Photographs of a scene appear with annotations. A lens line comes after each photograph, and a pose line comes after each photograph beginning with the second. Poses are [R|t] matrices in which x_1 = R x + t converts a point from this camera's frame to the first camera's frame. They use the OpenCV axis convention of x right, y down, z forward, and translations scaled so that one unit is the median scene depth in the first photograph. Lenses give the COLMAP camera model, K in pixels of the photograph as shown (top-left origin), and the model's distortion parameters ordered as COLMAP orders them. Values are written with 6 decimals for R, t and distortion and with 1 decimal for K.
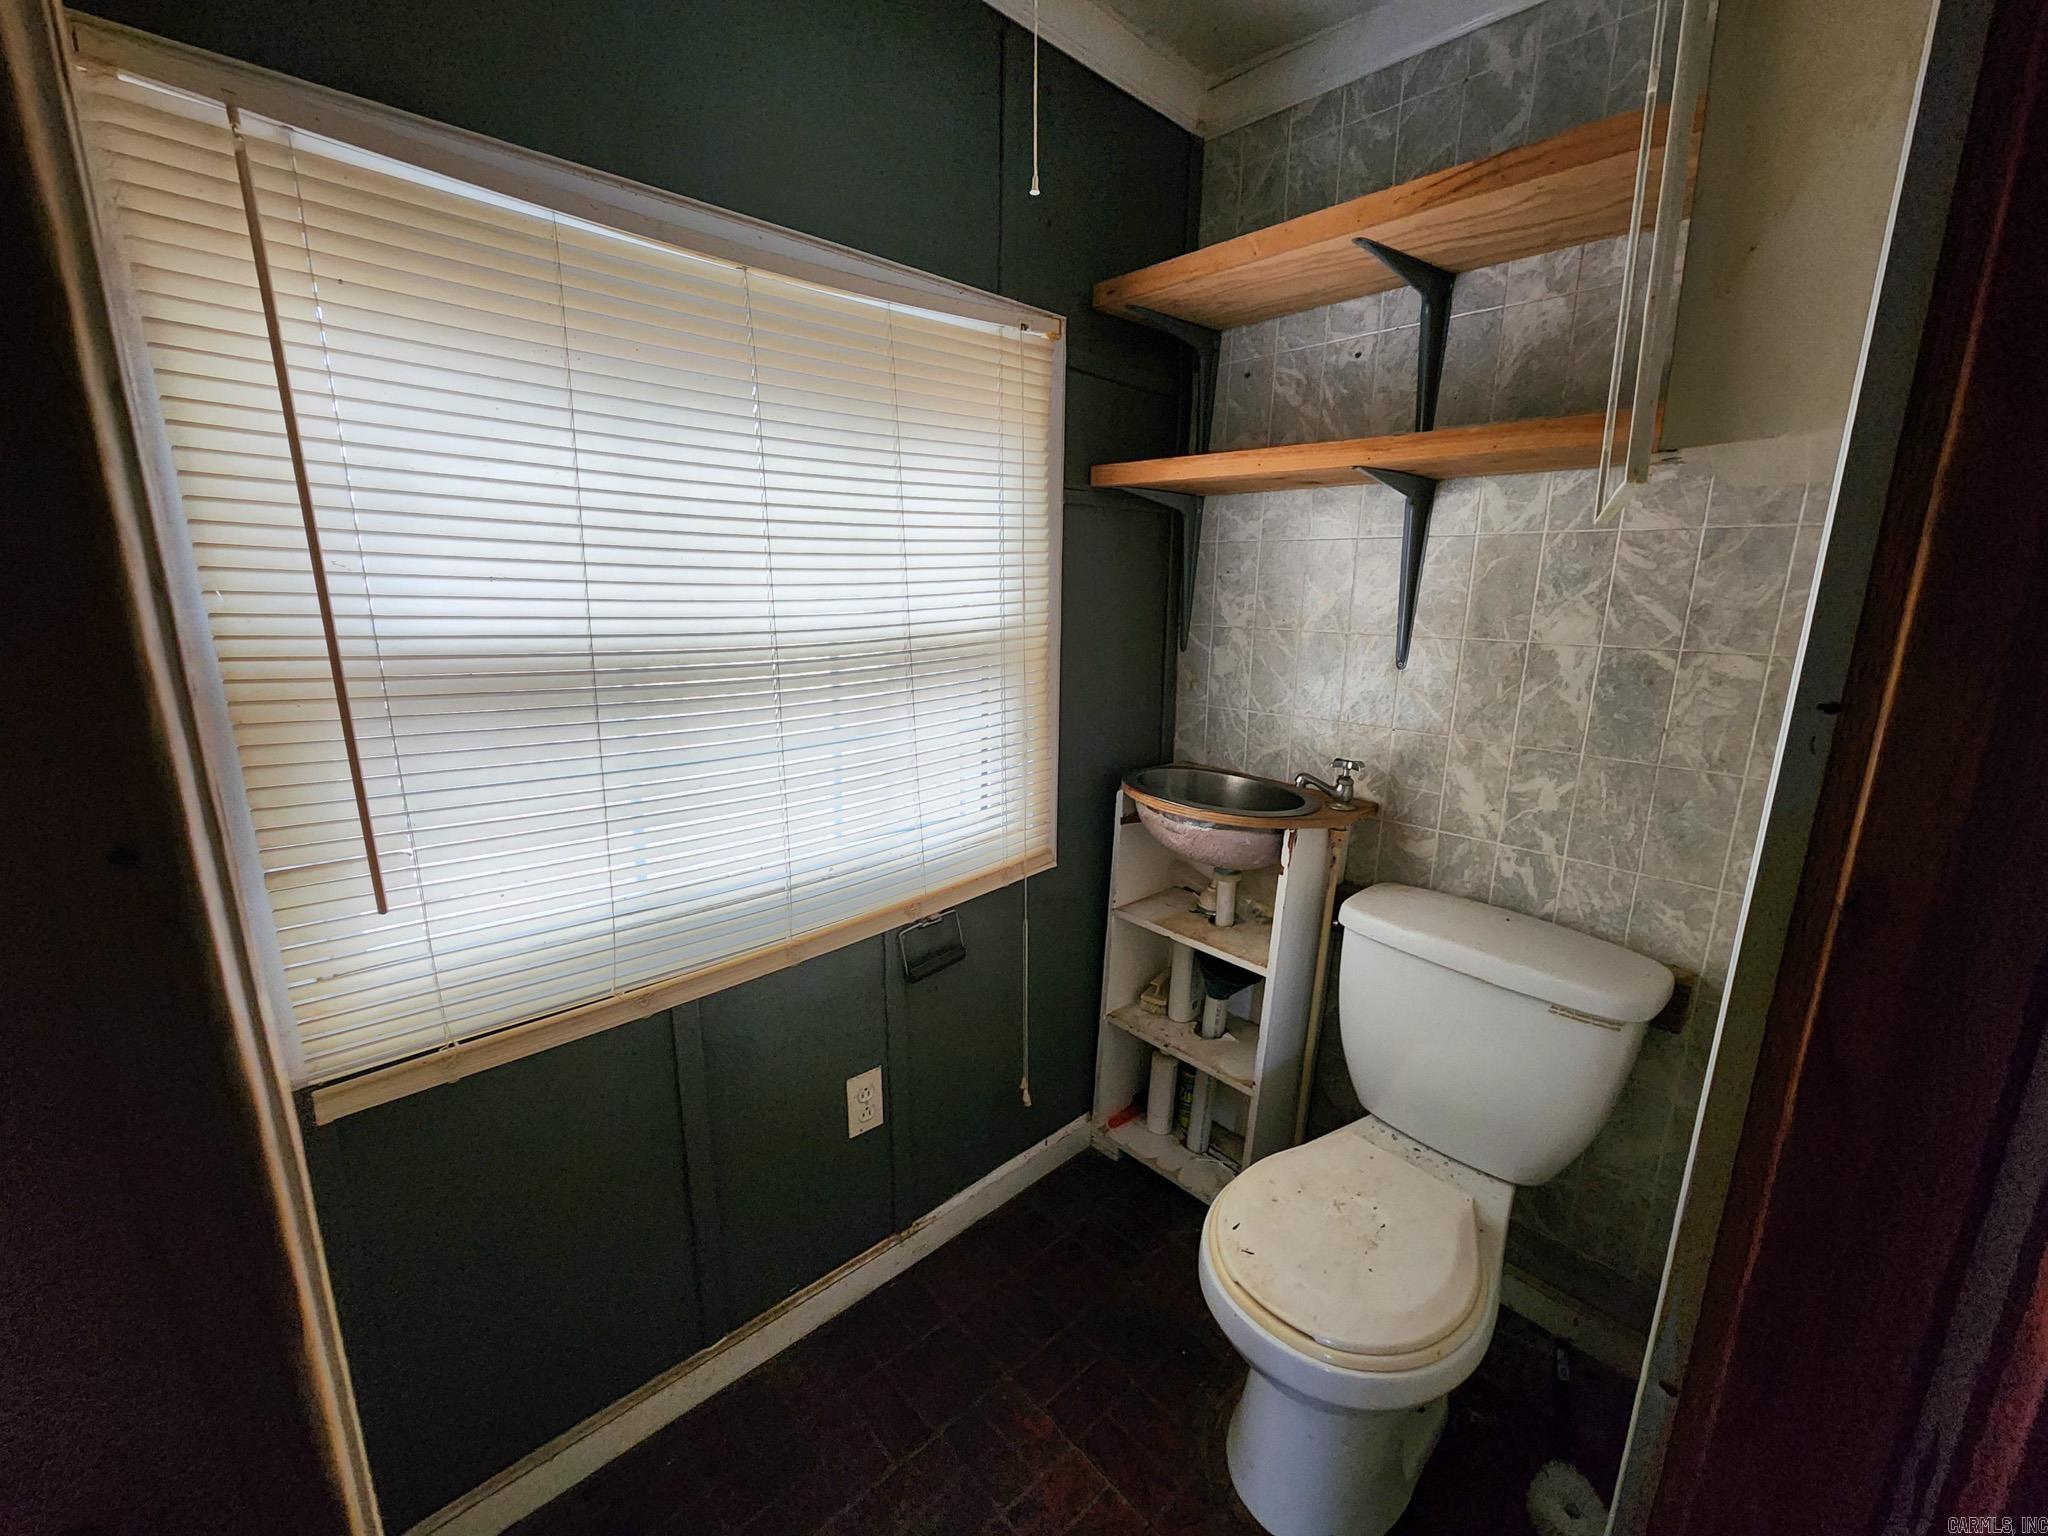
lens RADIAL K [[846.9, 0, 1014.9], [0, 846.9, 763.6], [0, 0, 1]] dist [0.002277, -0.000306]
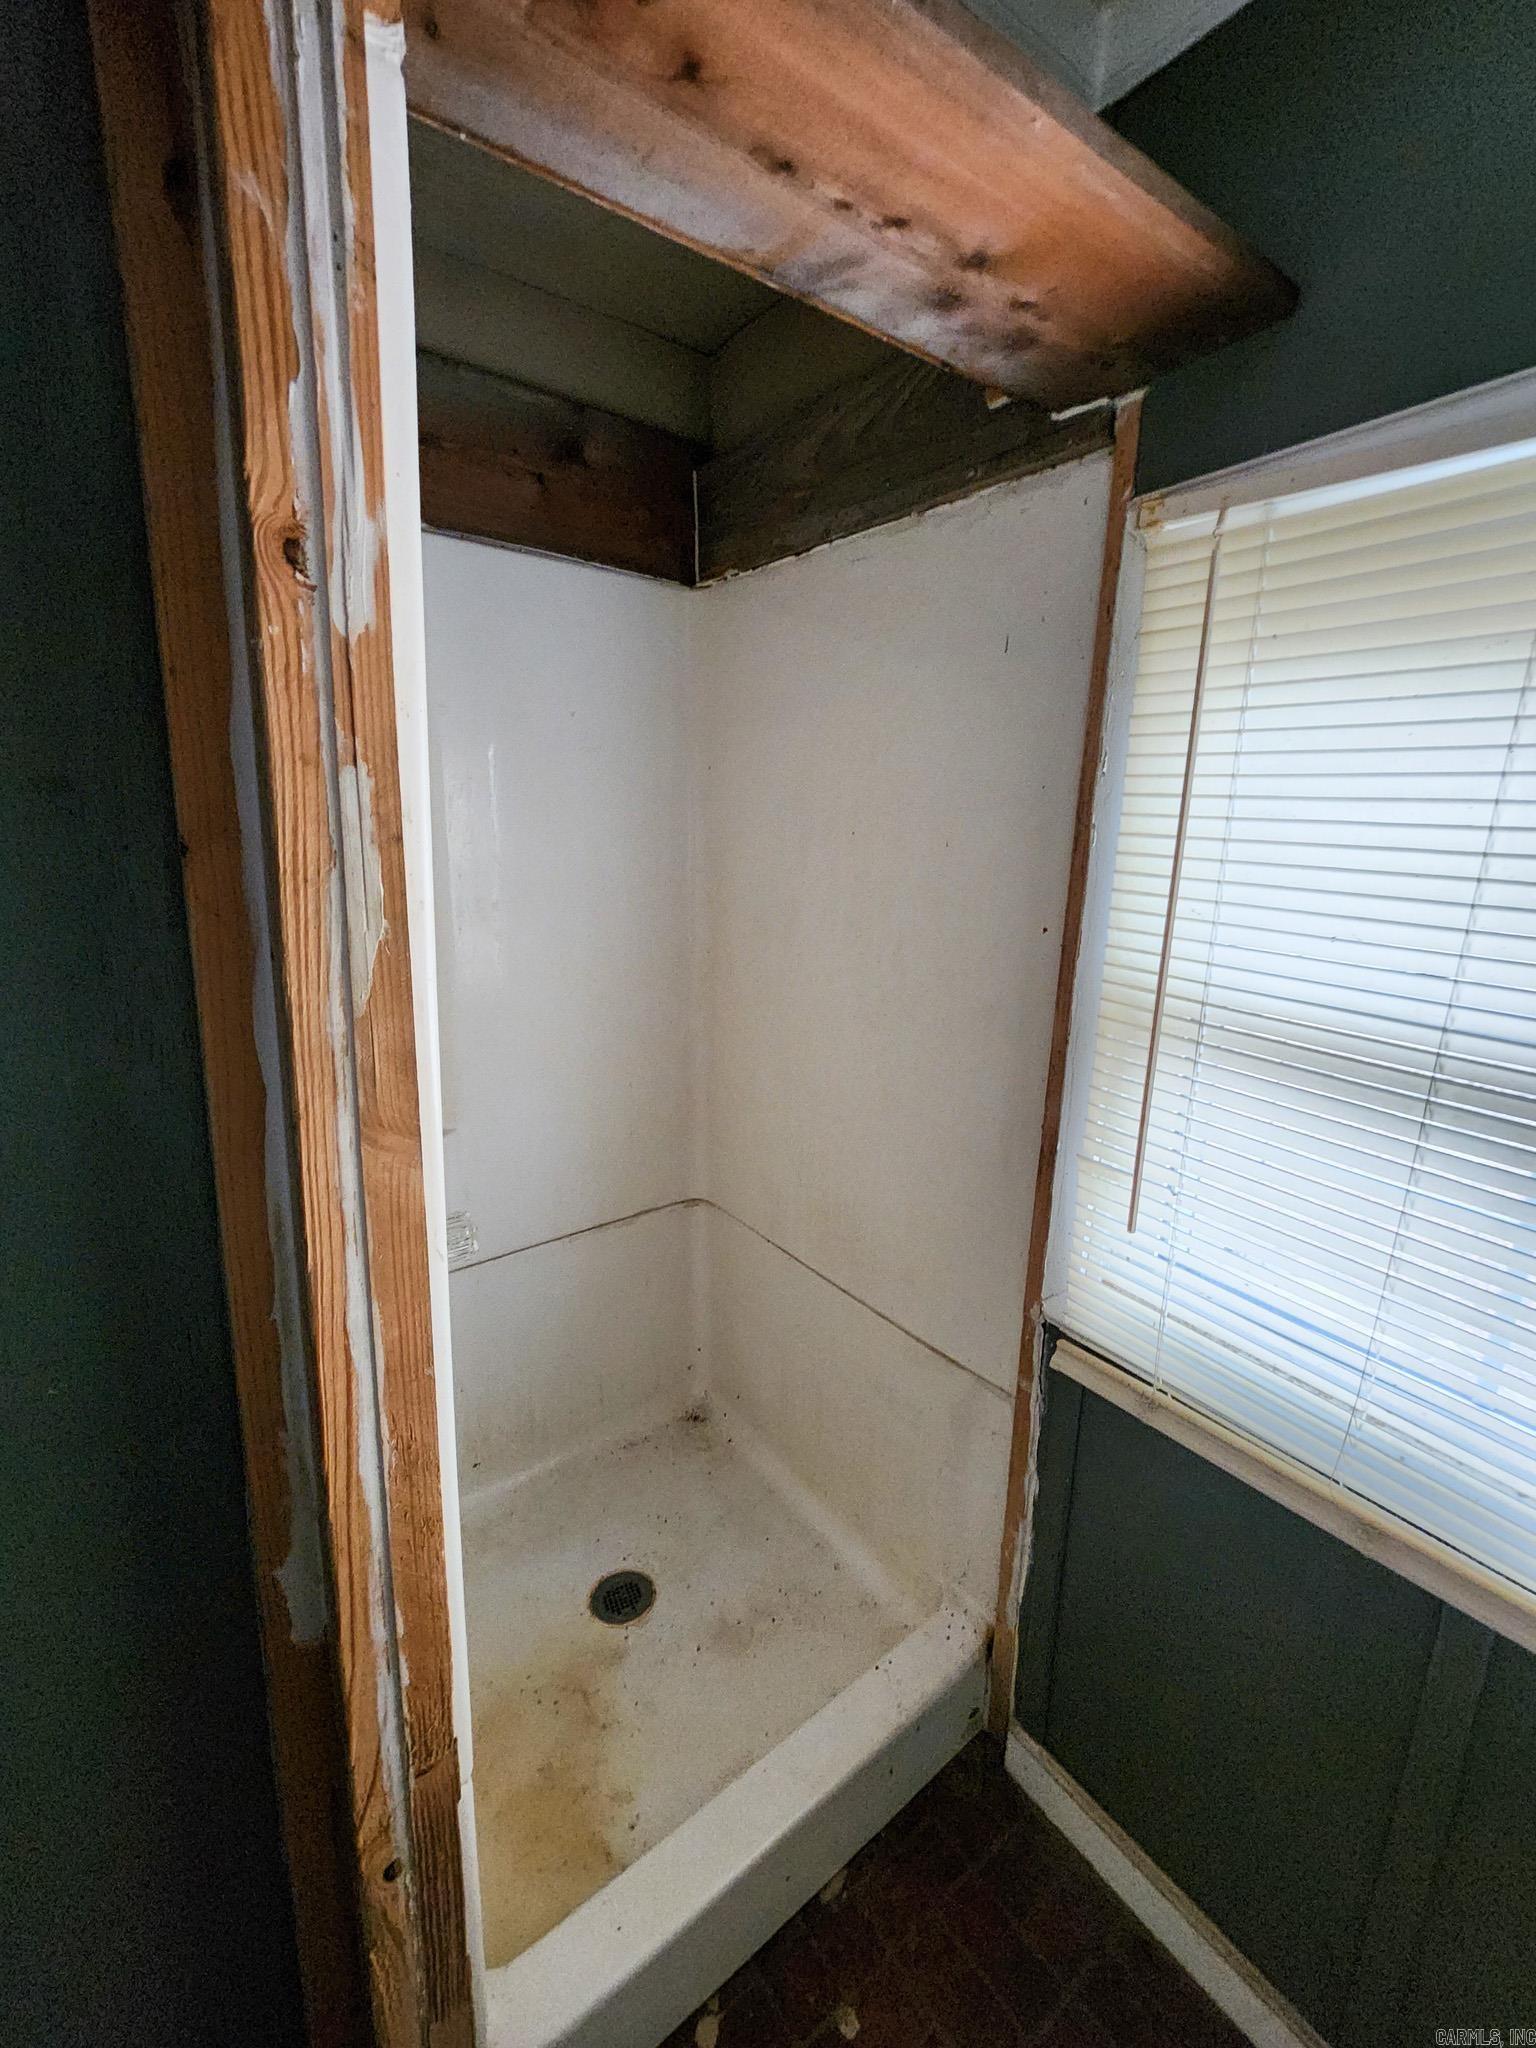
lens RADIAL K [[846.9, 0, 764.0], [0, 846.9, 1017.3], [0, 0, 1]] dist [0.002277, -0.000306]
pose [[-0.110958, 0.189617, -0.975568, 0.337310], [-0.253956, 0.943630, 0.212294, -0.214641], [0.960830, 0.271307, -0.056549, 0.625332]]
